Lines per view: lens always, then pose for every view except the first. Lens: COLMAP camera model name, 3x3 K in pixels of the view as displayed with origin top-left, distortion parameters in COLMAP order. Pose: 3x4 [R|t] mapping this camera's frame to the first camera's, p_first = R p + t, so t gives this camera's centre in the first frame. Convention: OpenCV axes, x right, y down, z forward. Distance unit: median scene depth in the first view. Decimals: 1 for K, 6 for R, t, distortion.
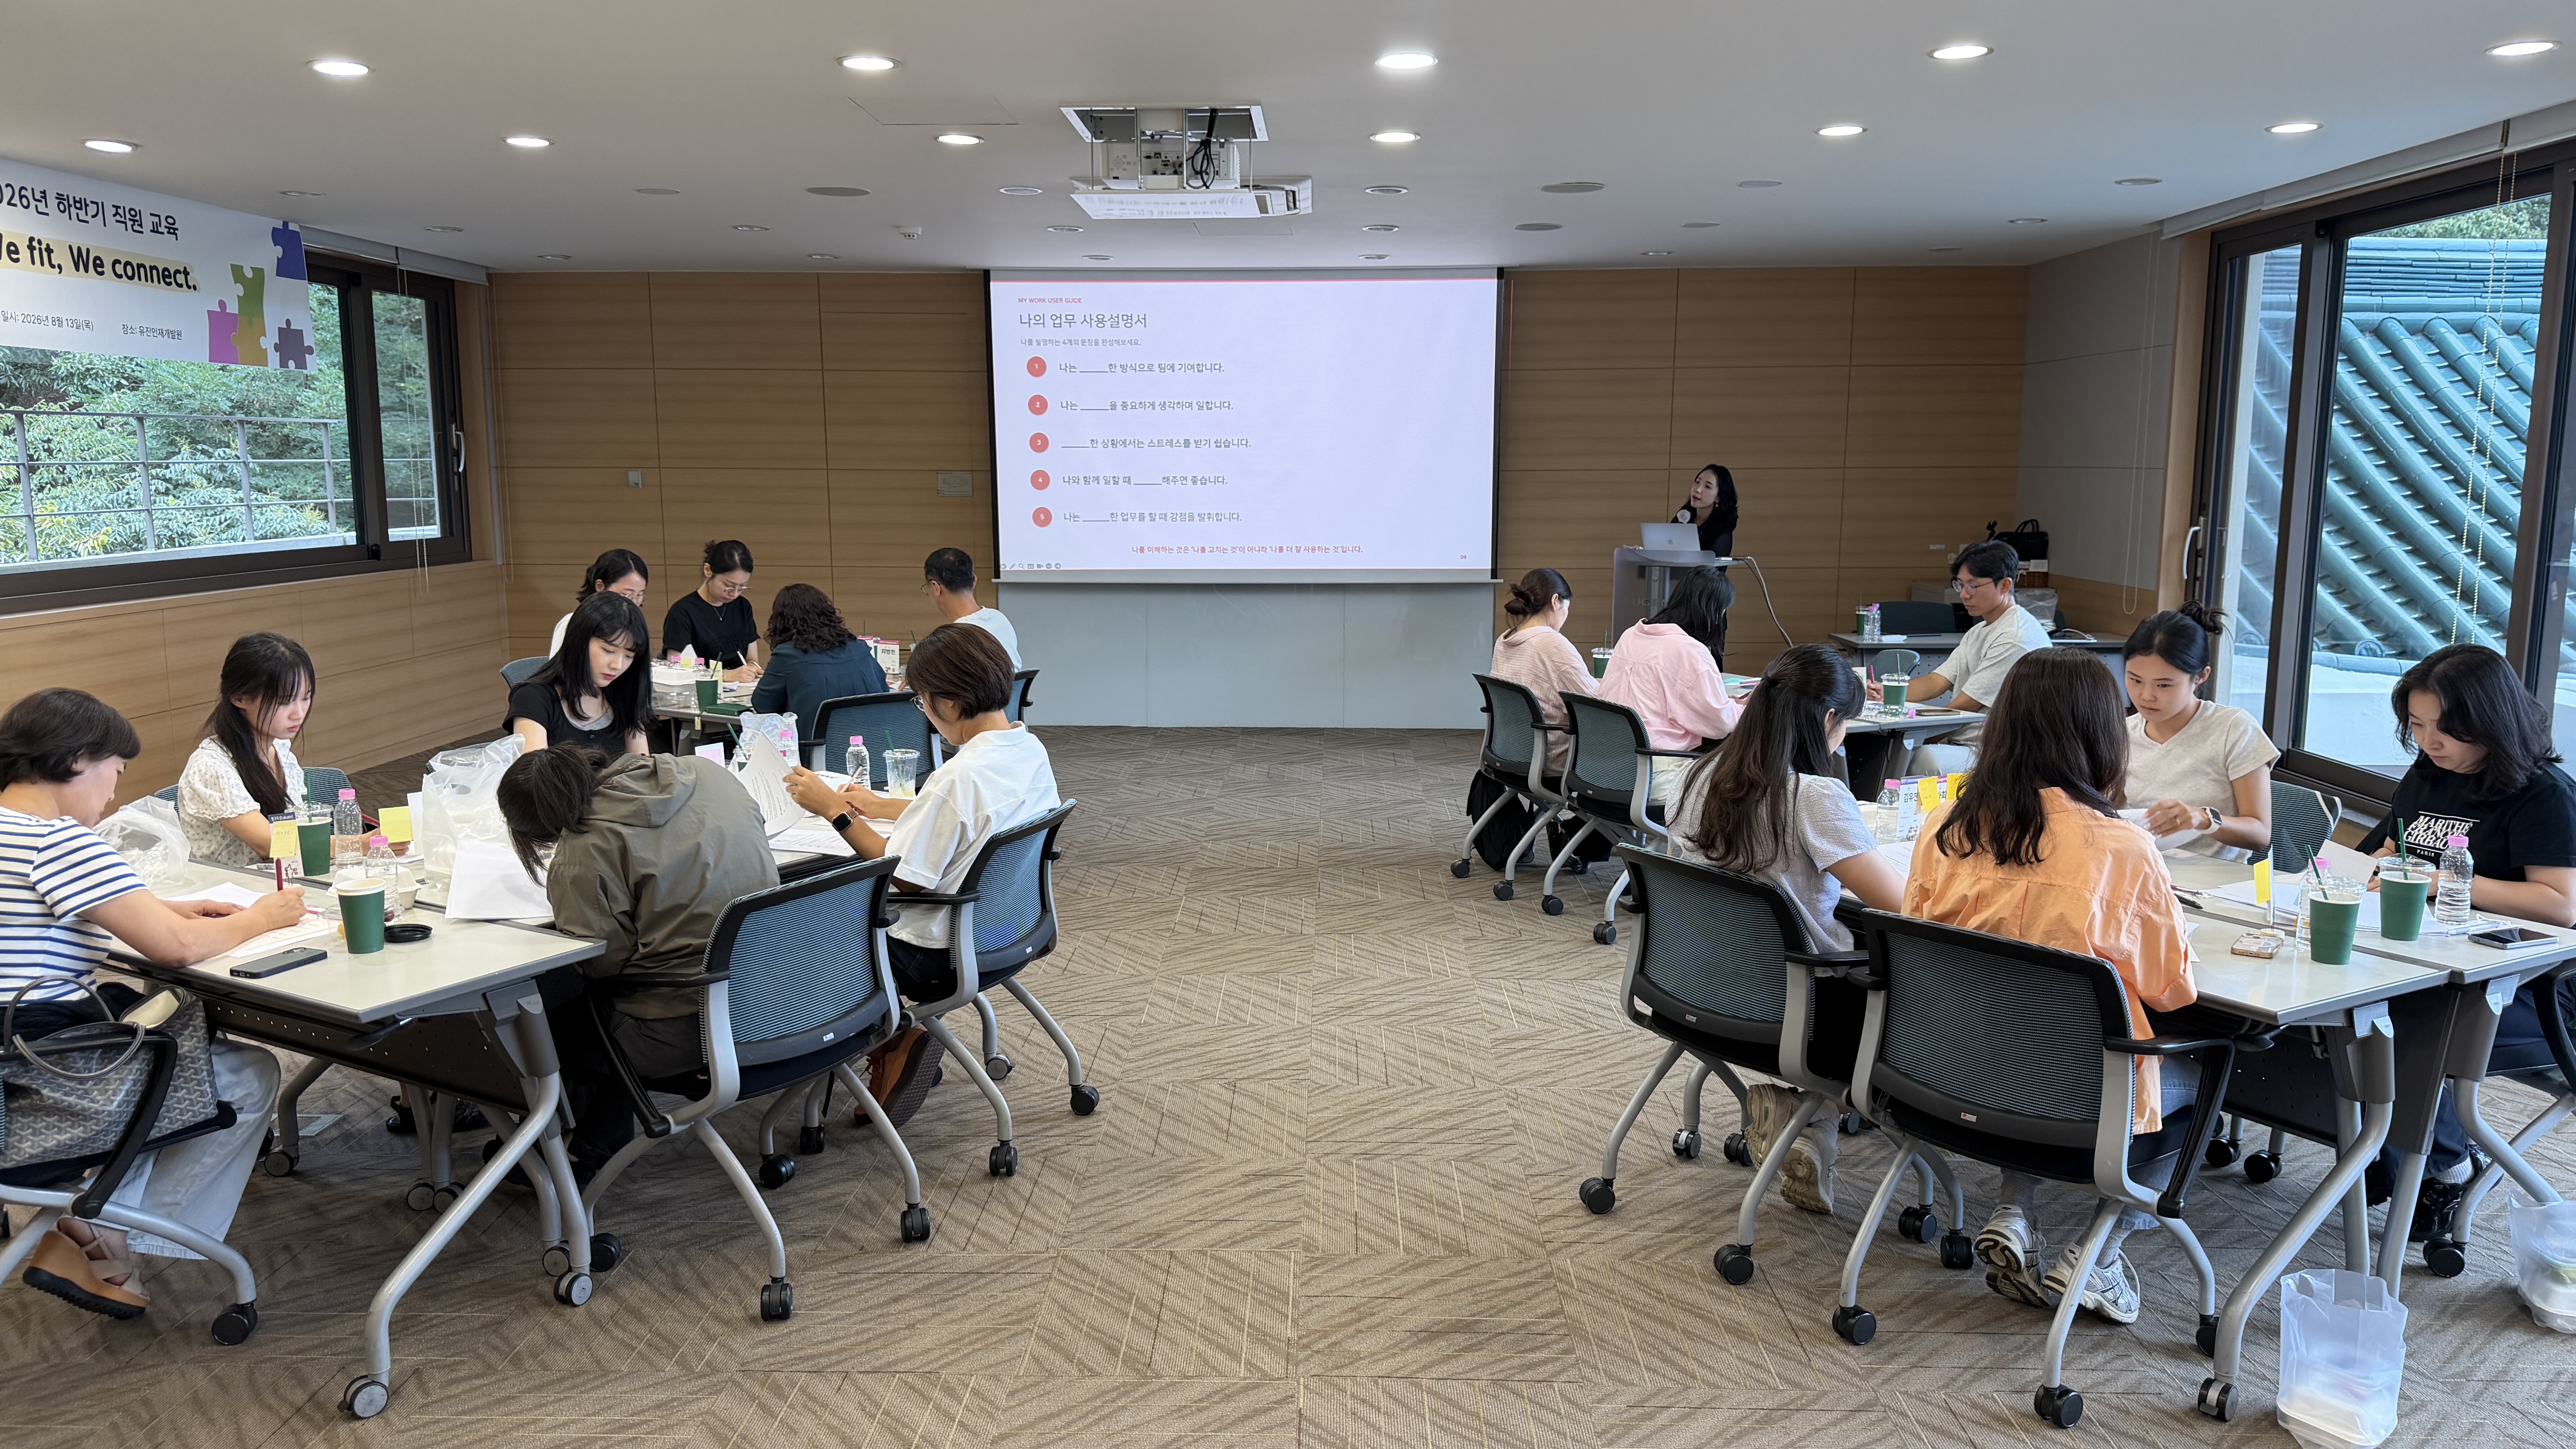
lens RADIAL K [[1790.8, 0, 1292.5], [0, 1790.8, 735.2], [0, 0, 1]] dist [0.045939, -0.003026]
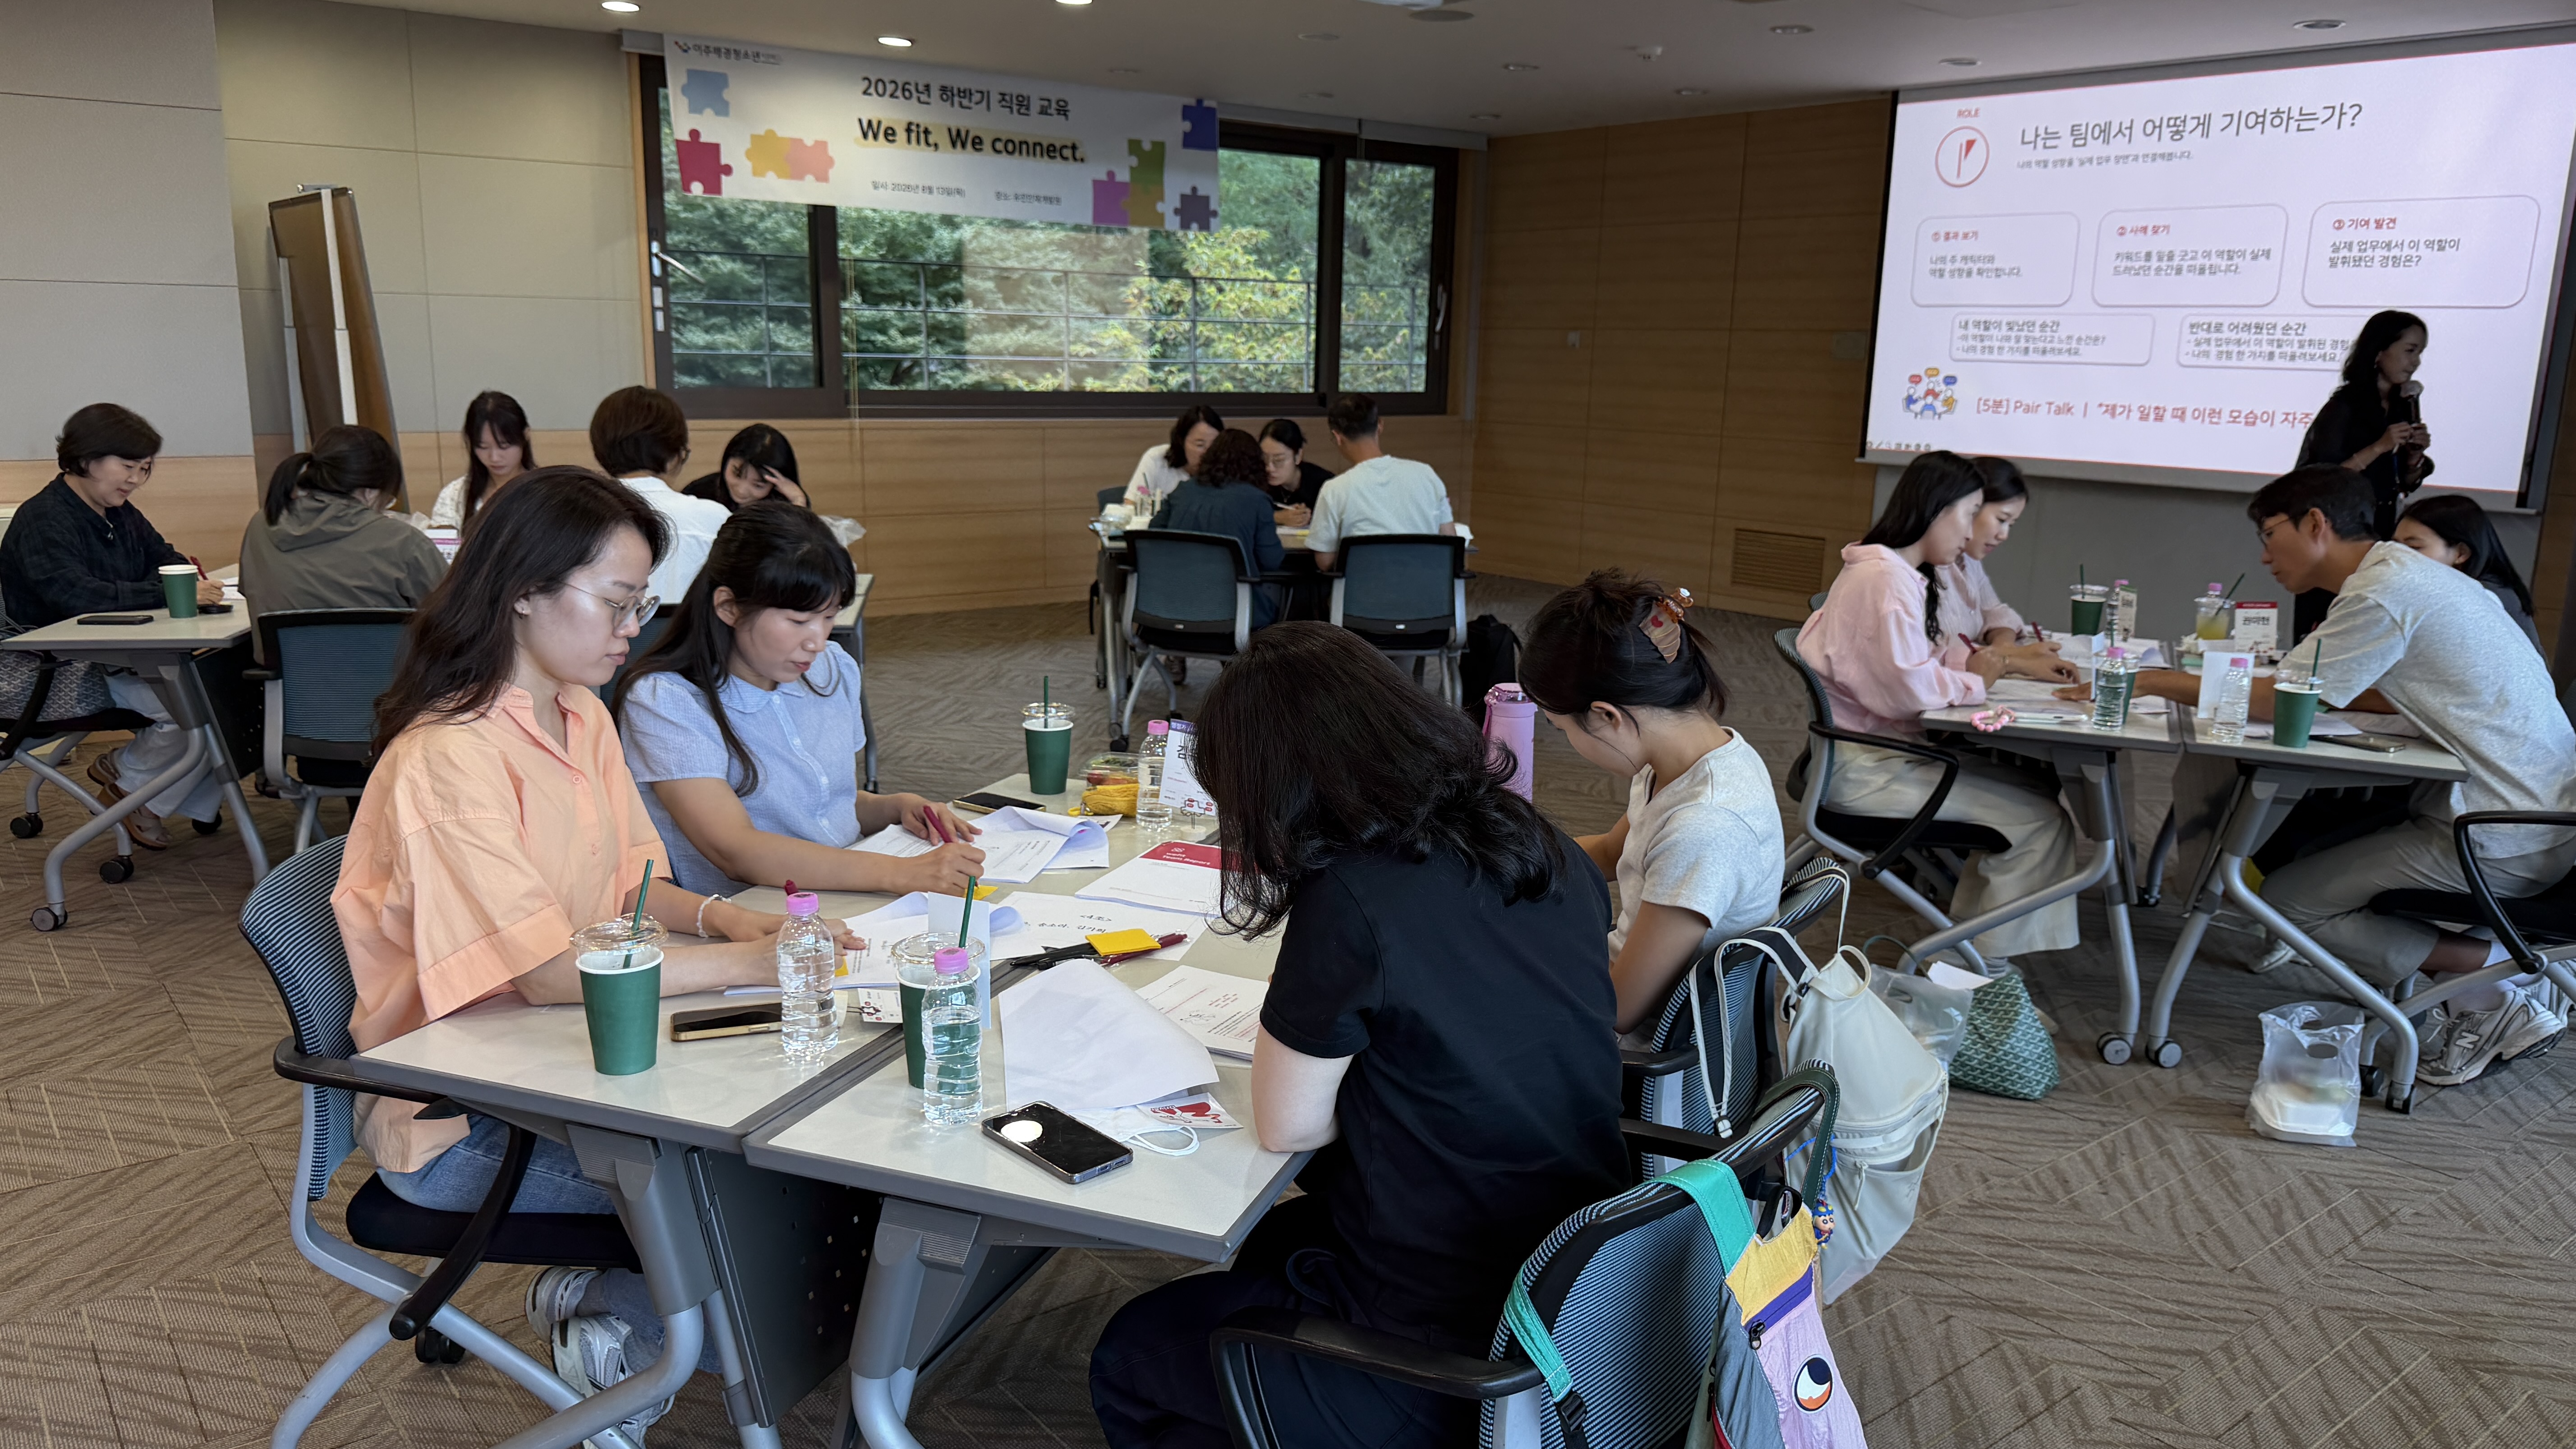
lens RADIAL K [[1790.8, 0, 1283.7], [0, 1790.8, 728.1], [0, 0, 1]] dist [0.045939, -0.003026]
pose [[0.654304, 0.179095, -0.734719, 0.393042], [-0.141433, 0.983390, 0.113758, -0.028038], [0.742888, 0.029481, 0.668766, 0.291656]]
